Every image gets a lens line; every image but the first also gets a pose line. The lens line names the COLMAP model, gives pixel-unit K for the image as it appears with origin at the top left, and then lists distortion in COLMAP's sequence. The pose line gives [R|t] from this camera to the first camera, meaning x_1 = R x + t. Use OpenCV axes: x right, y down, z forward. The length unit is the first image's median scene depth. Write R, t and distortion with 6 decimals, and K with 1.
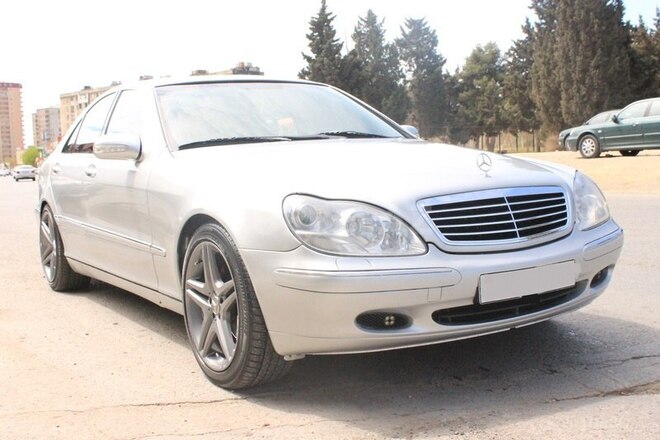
lens RADIAL K [[754.0, 0, 330.0], [0, 754.0, 220.0], [0, 0, 1]] dist [-0.075753, 0.022165]
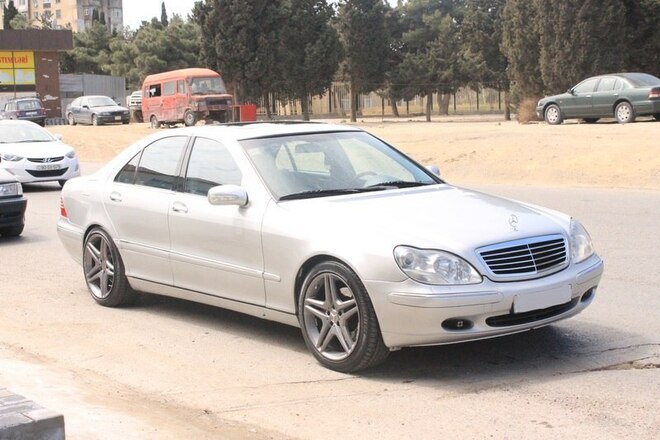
lens RADIAL K [[1099.9, 0, 330.0], [0, 1099.9, 220.0], [0, 0, 1]] dist [0.005916, -0.048025]
pose [[0.993009, -0.000708, 0.118036, -0.363197], [-0.002077, 0.999722, 0.023473, -0.110328], [-0.118020, -0.023554, 0.992732, -0.995127]]
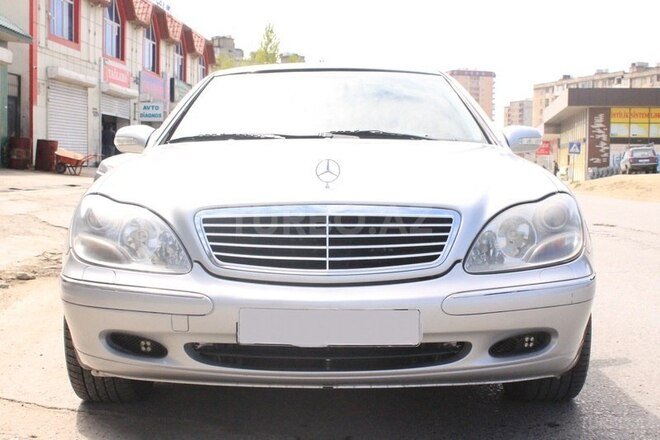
lens RADIAL K [[915.6, 0, 330.0], [0, 915.6, 220.0], [0, 0, 1]] dist [-0.018194, -0.015446]
pose [[0.834999, 0.076138, -0.544959, 0.620835], [-0.086965, 0.996194, 0.005931, -0.026722], [0.543336, 0.042440, 0.838442, 0.174982]]
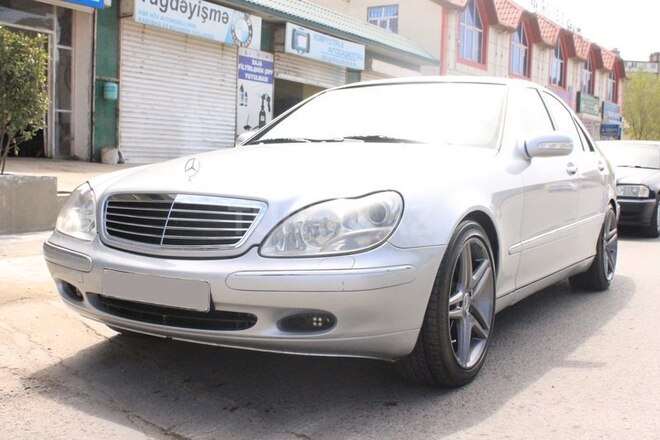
lens RADIAL K [[784.9, 0, 330.0], [0, 784.9, 220.0], [0, 0, 1]] dist [-0.080181, 0.056955]
pose [[0.447587, 0.114542, -0.886874, 1.019449], [-0.118555, 0.990609, 0.068107, -0.084529], [0.886347, 0.074659, 0.456963, 0.594332]]
